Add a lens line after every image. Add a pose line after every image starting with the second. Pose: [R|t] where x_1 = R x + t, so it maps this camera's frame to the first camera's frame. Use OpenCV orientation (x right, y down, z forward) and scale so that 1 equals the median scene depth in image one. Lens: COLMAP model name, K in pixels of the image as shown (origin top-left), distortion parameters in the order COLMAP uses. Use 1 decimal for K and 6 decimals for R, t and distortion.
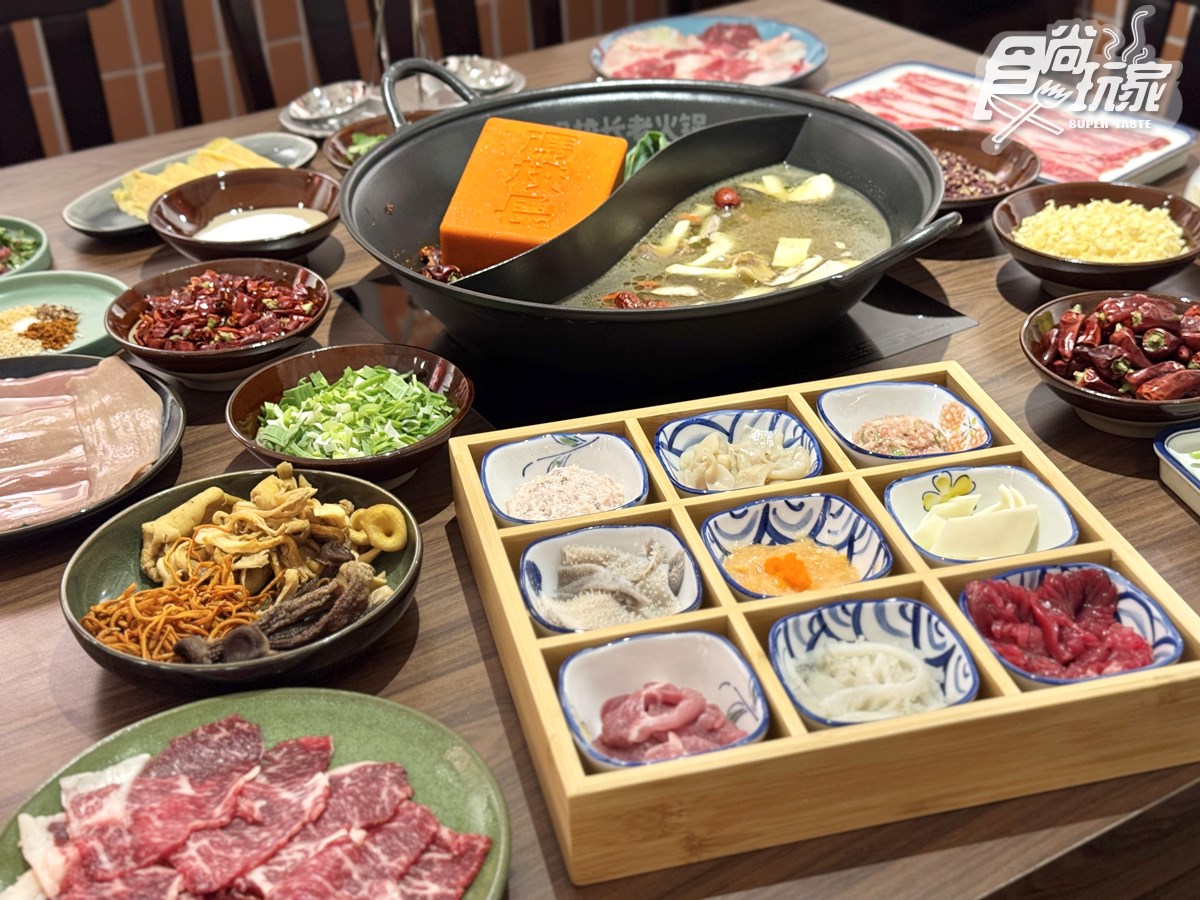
lens RADIAL K [[1661.8, 0, 600.0], [0, 1661.8, 450.0], [0, 0, 1]] dist [0.145224, -0.014847]
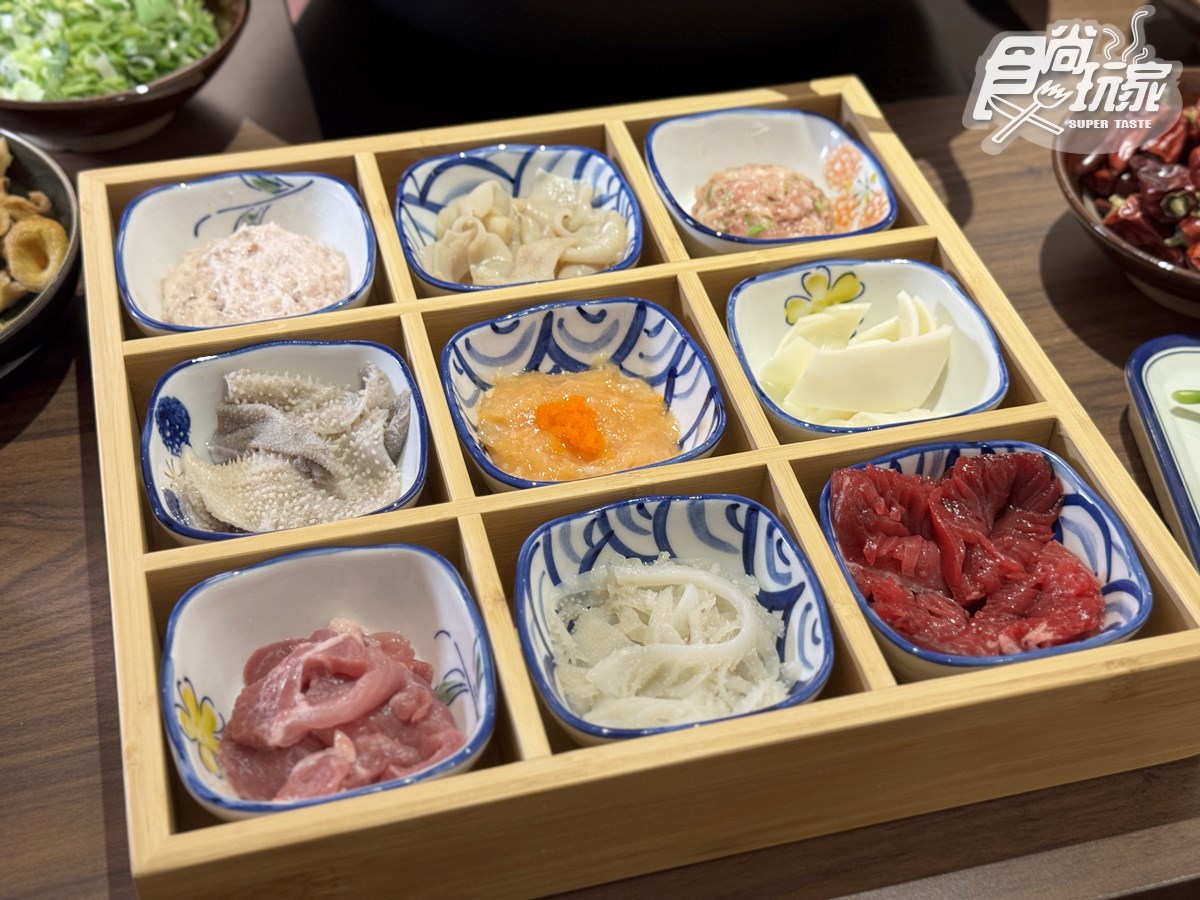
lens RADIAL K [[1661.8, 0, 600.0], [0, 1661.8, 450.0], [0, 0, 1]] dist [0.145224, -0.014847]
pose [[0.997969, 0.029699, 0.056346, 0.087482], [-0.042020, 0.971803, 0.232021, -0.069956], [-0.047866, -0.233917, 0.971078, 0.359831]]
